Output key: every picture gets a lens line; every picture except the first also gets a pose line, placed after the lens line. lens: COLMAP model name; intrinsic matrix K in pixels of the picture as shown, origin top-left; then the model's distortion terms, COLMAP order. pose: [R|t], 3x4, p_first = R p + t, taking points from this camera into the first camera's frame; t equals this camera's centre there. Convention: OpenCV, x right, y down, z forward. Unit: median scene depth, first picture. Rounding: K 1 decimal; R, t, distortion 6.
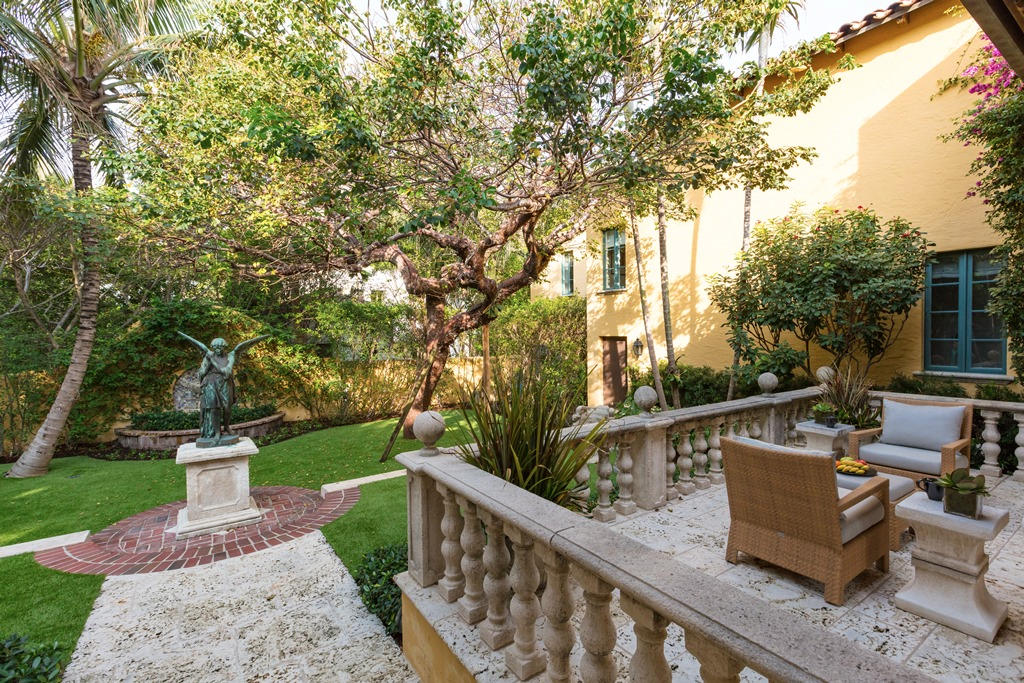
lens RADIAL K [[463.2, 0, 512.0], [0, 463.2, 341.5], [0, 0, 1]] dist [0.000747, -0.000246]
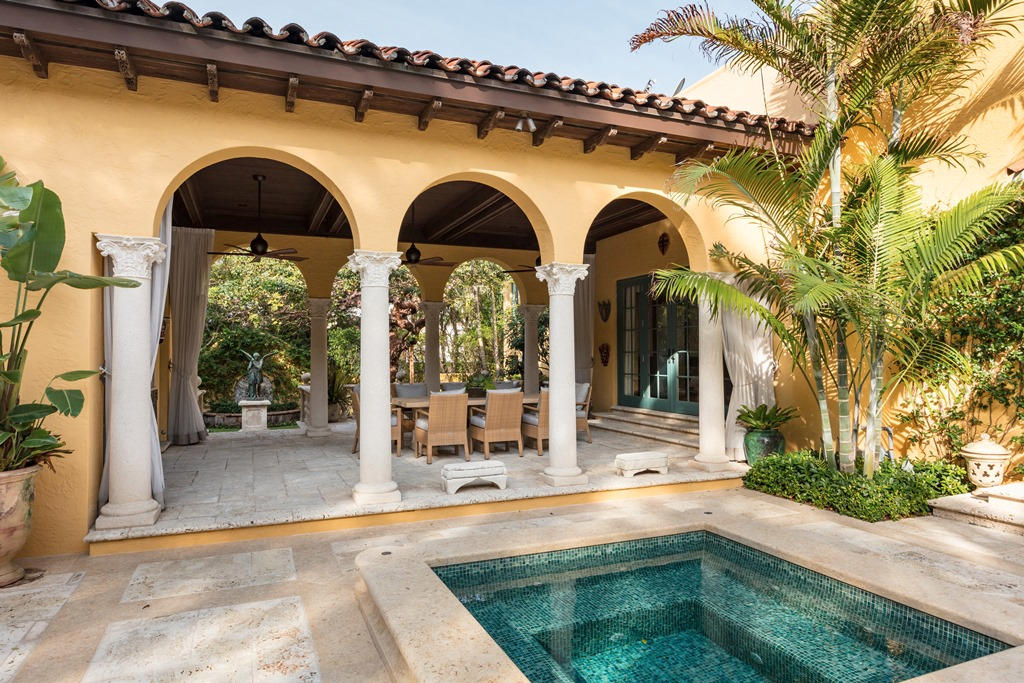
lens RADIAL K [[625.6, 0, 512.0], [0, 625.6, 341.5], [0, 0, 1]] dist [-0.002718, -0.000421]
pose [[0.978820, 0.006581, -0.204618, 0.585653], [-0.015012, 0.999100, -0.039678, 0.019054], [0.204173, 0.041910, 0.978037, -0.838224]]
